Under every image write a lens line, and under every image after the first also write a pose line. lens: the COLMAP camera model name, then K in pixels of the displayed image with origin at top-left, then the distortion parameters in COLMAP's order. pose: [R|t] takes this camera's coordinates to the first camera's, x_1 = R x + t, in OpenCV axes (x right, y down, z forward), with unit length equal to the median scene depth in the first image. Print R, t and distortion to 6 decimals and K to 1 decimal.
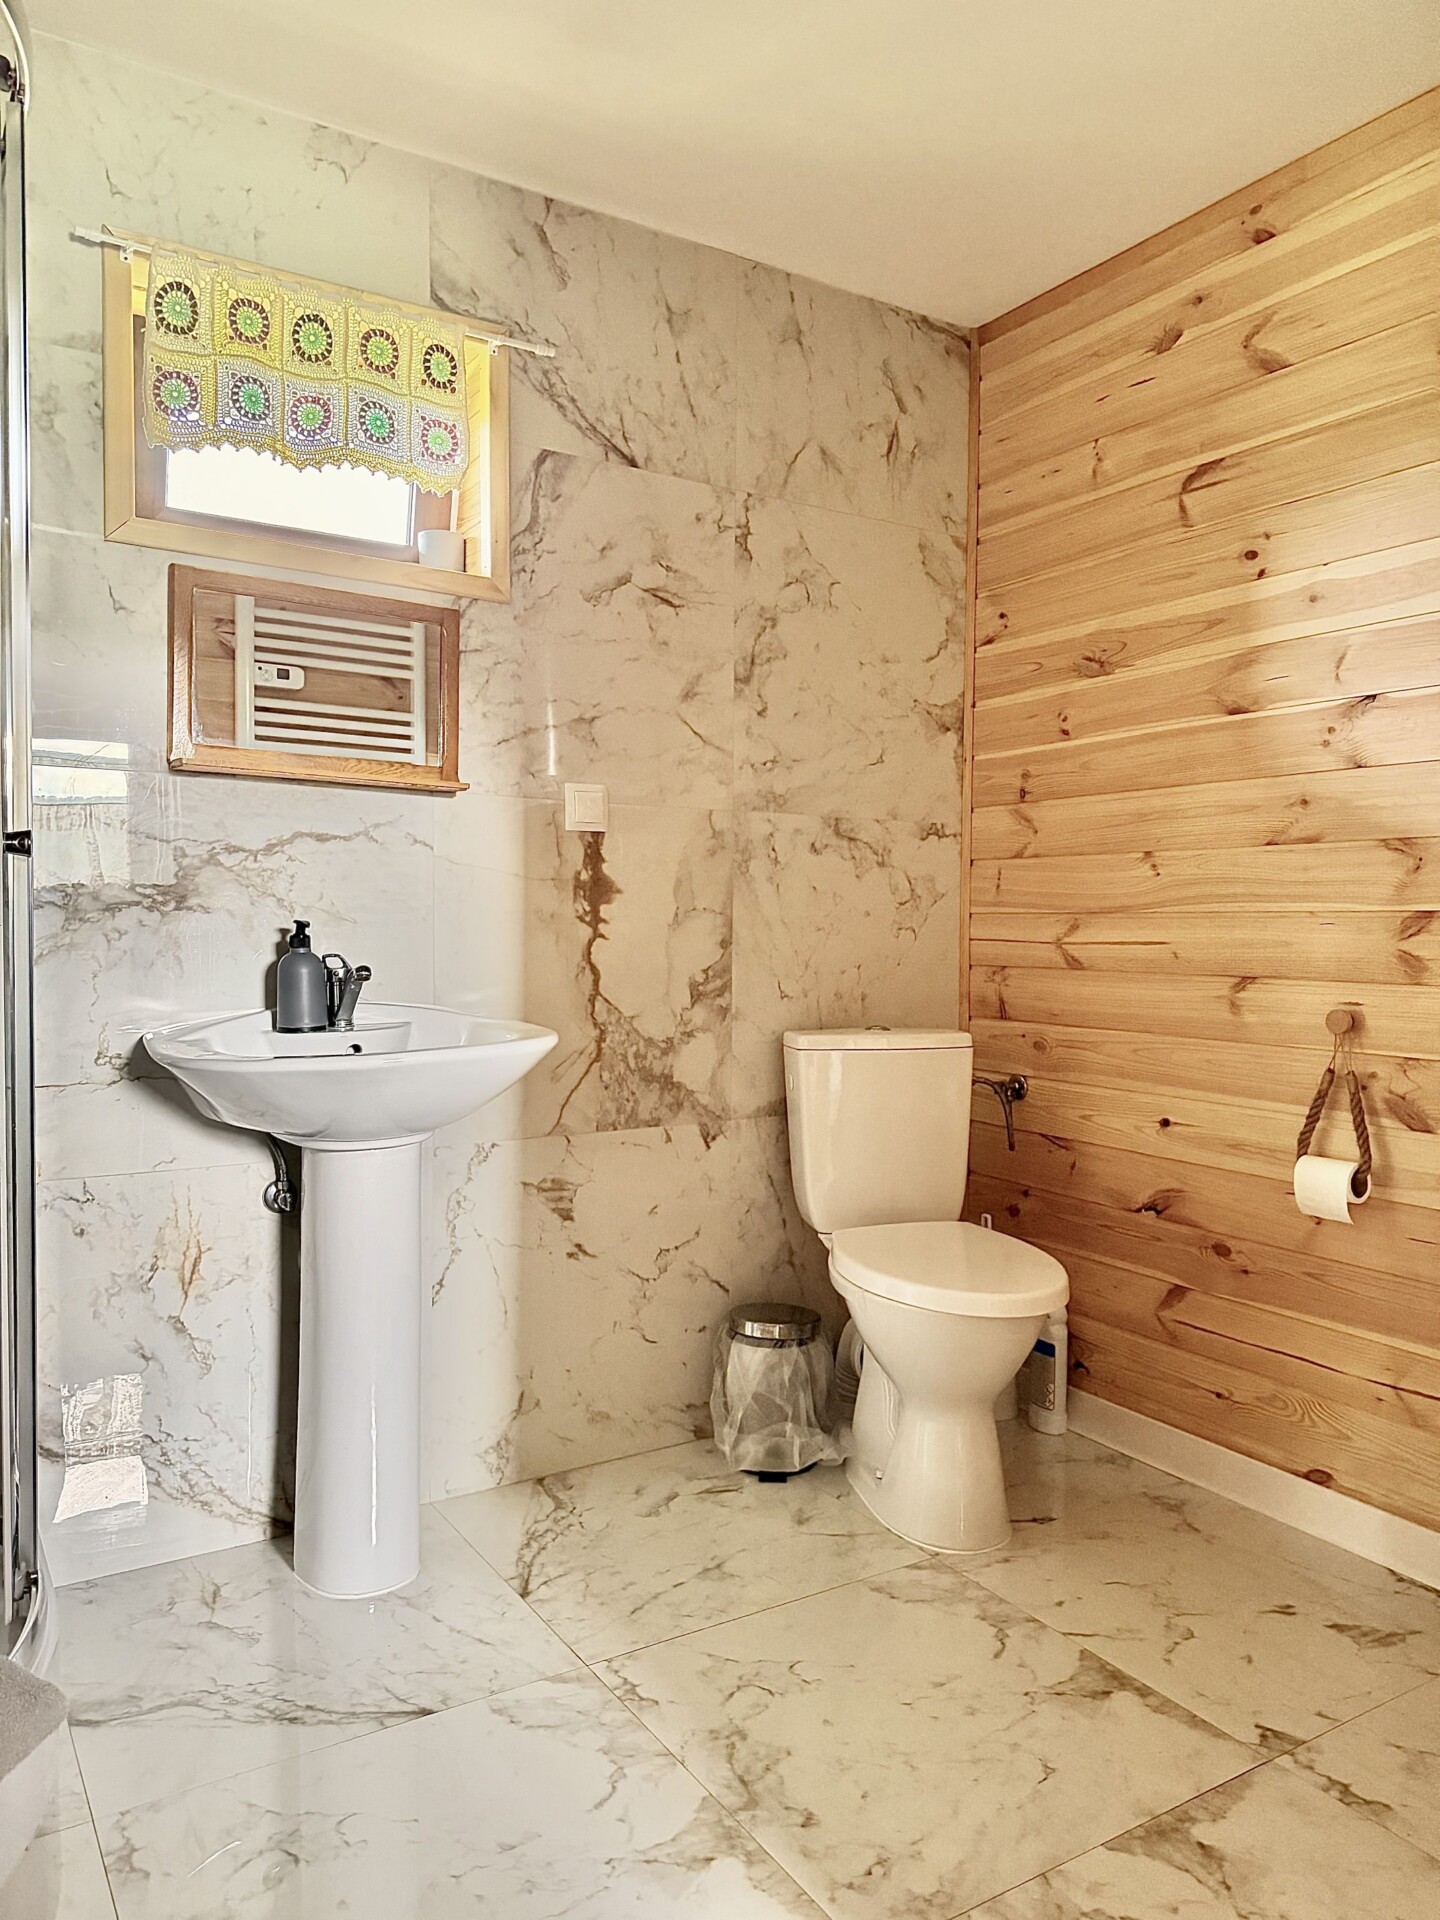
lens RADIAL K [[1336.7, 0, 720.5], [0, 1336.7, 958.1], [0, 0, 1]] dist [0.047356, -0.064083]
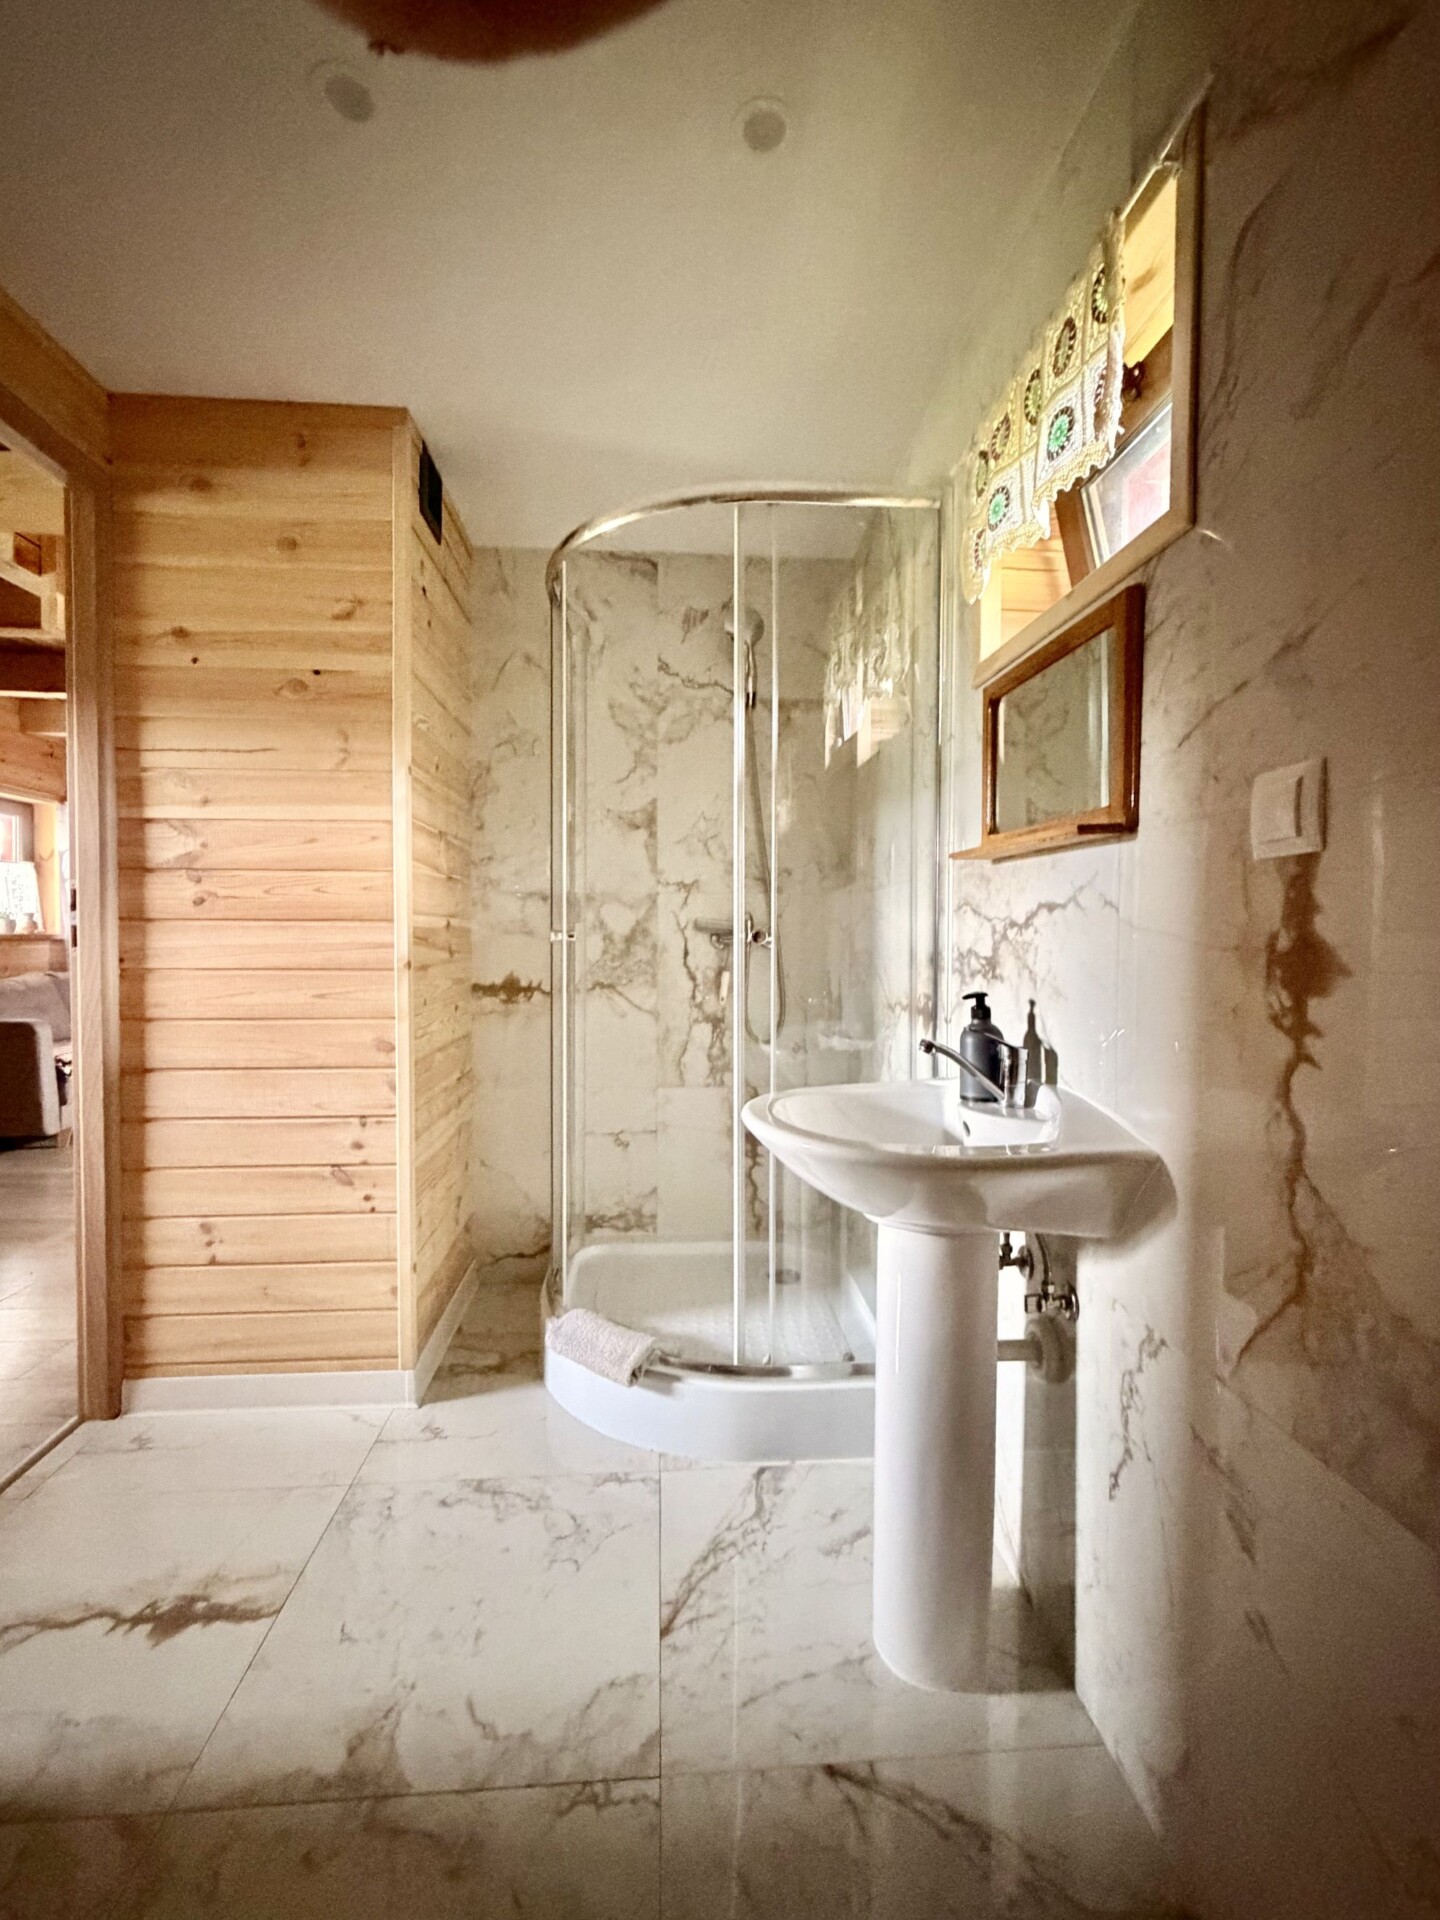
lens RADIAL K [[770.1, 0, 679.2], [0, 770.1, 957.6], [0, 0, 1]] dist [0.001198, -0.000291]
pose [[-0.466832, 0.010868, -0.884279, 0.279949], [-0.032342, 0.999046, 0.029352, -0.056306], [0.883755, 0.042302, -0.466035, 0.931610]]
